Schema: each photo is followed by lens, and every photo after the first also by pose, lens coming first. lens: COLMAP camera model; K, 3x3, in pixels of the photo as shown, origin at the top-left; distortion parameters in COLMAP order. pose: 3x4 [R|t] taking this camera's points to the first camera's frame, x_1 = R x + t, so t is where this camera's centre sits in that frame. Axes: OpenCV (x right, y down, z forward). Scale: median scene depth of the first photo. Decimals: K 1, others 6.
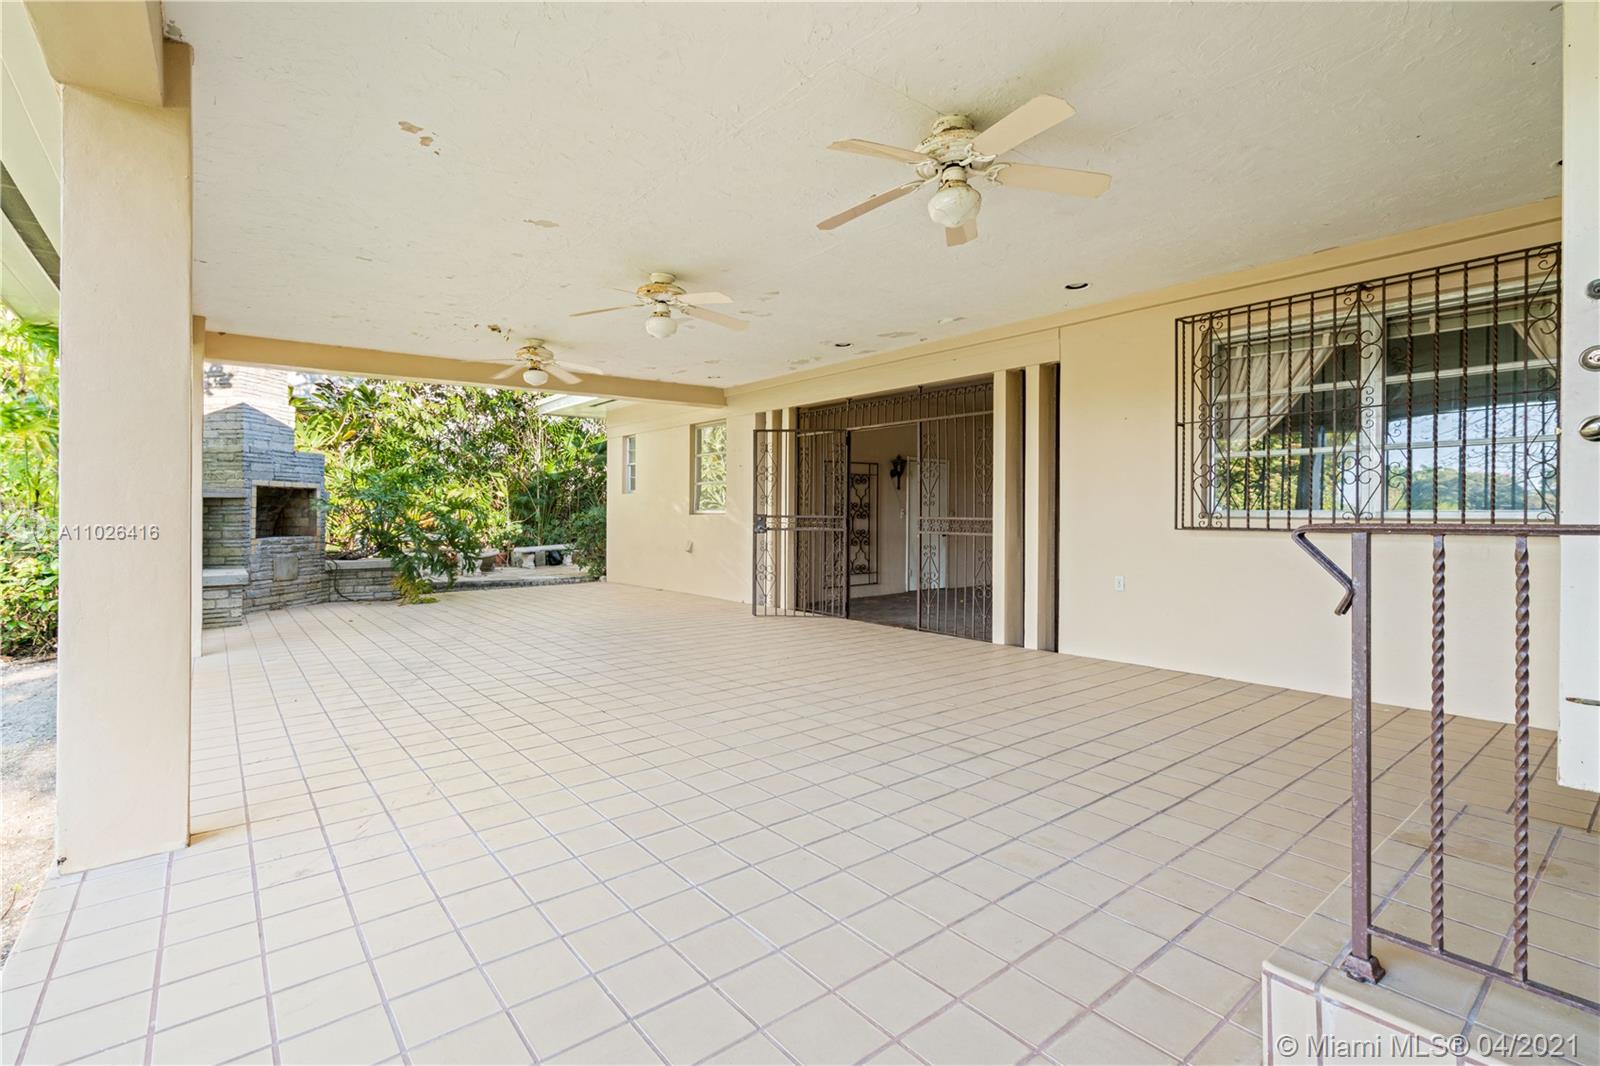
lens RADIAL K [[735.8, 0, 800.5], [0, 735.8, 518.6], [0, 0, 1]] dist [-0.007033, 0.001768]
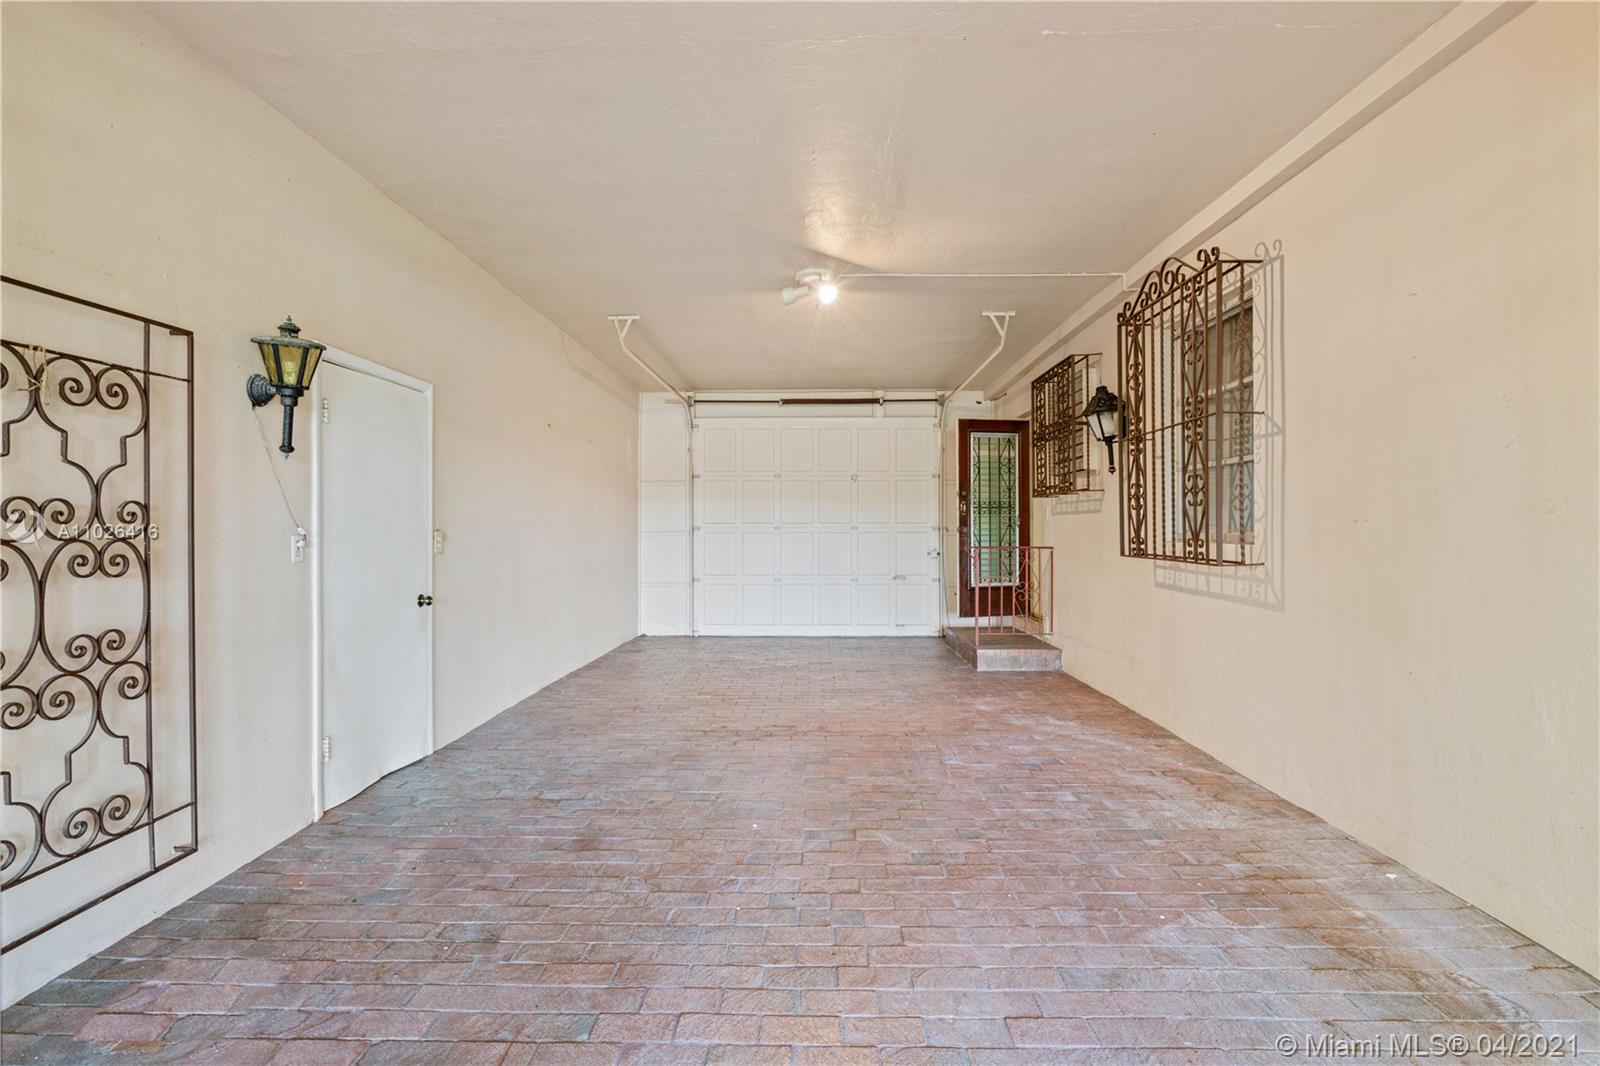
lens RADIAL K [[735.8, 0, 799.0], [0, 735.8, 529.6], [0, 0, 1]] dist [-0.007033, 0.001768]
pose [[0.646562, -0.009134, 0.762807, 0.052635], [0.013000, 0.999915, 0.000953, -0.010617], [-0.762750, 0.009300, 0.646626, 0.707722]]
